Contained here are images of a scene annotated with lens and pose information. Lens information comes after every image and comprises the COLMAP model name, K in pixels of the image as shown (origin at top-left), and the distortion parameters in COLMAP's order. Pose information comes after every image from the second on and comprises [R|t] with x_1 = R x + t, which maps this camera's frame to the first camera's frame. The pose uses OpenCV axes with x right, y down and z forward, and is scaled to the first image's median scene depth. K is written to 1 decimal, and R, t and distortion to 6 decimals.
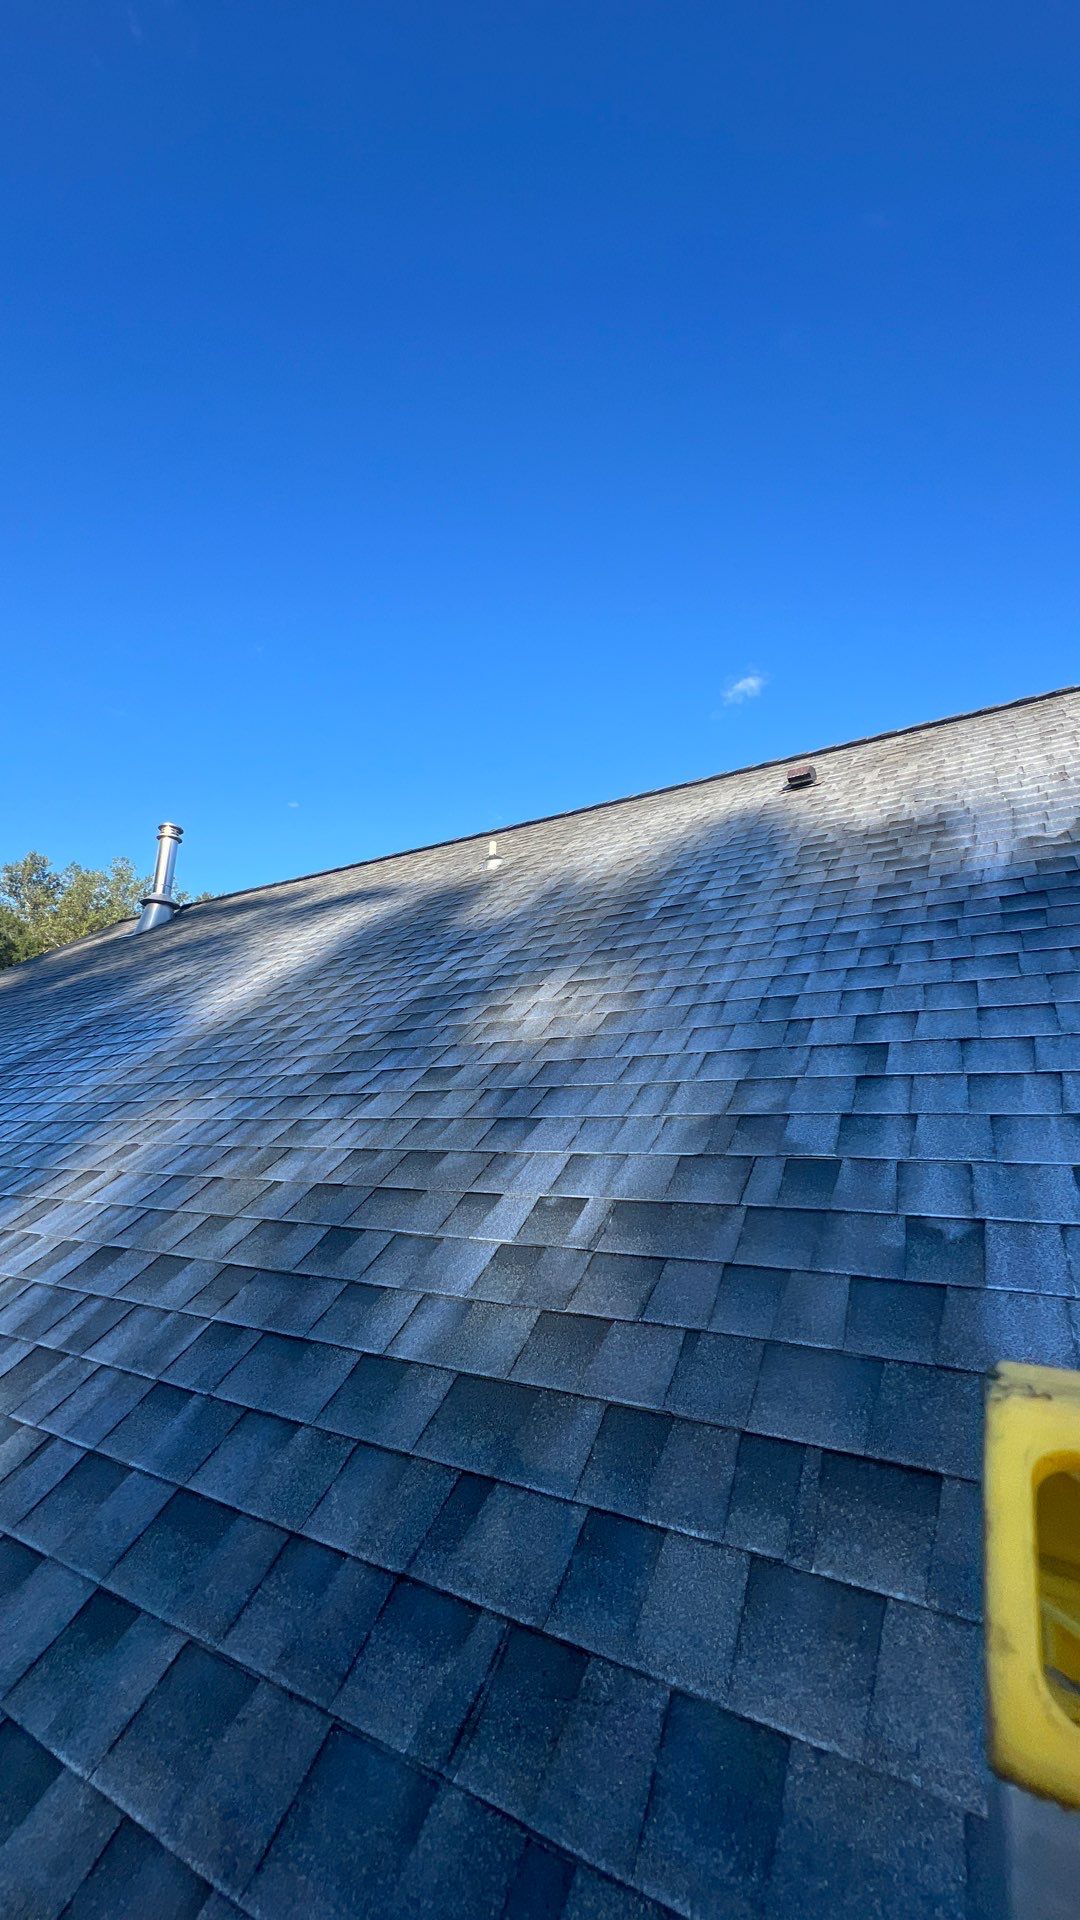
lens RADIAL K [[764.0, 0, 540.0], [0, 764.0, 960.0], [0, 0, 1]] dist [0.000255, -0.000655]
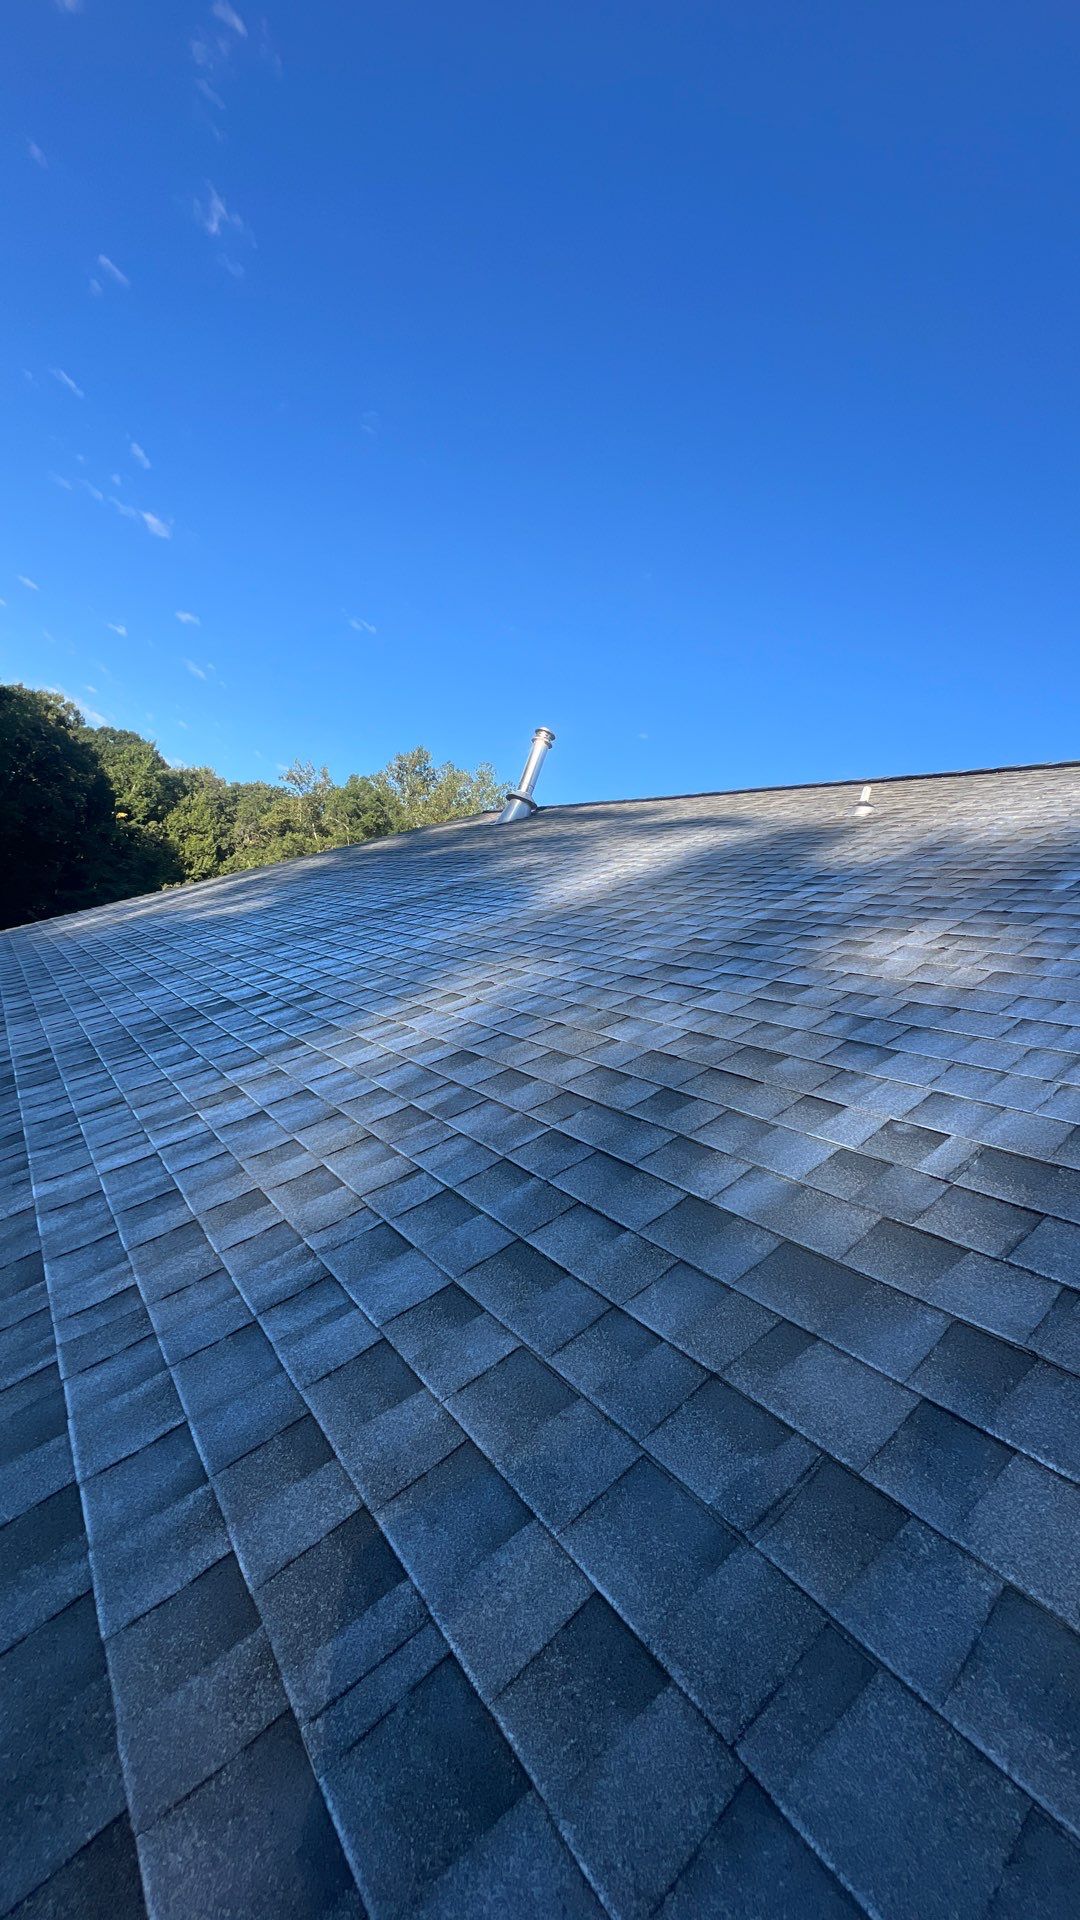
lens RADIAL K [[764.0, 0, 540.0], [0, 764.0, 960.0], [0, 0, 1]] dist [0.000255, -0.000655]
pose [[0.896646, 0.247516, -0.367100, -0.064213], [-0.221053, 0.968670, 0.113198, 0.075215], [0.383618, -0.020350, 0.923268, -0.028234]]
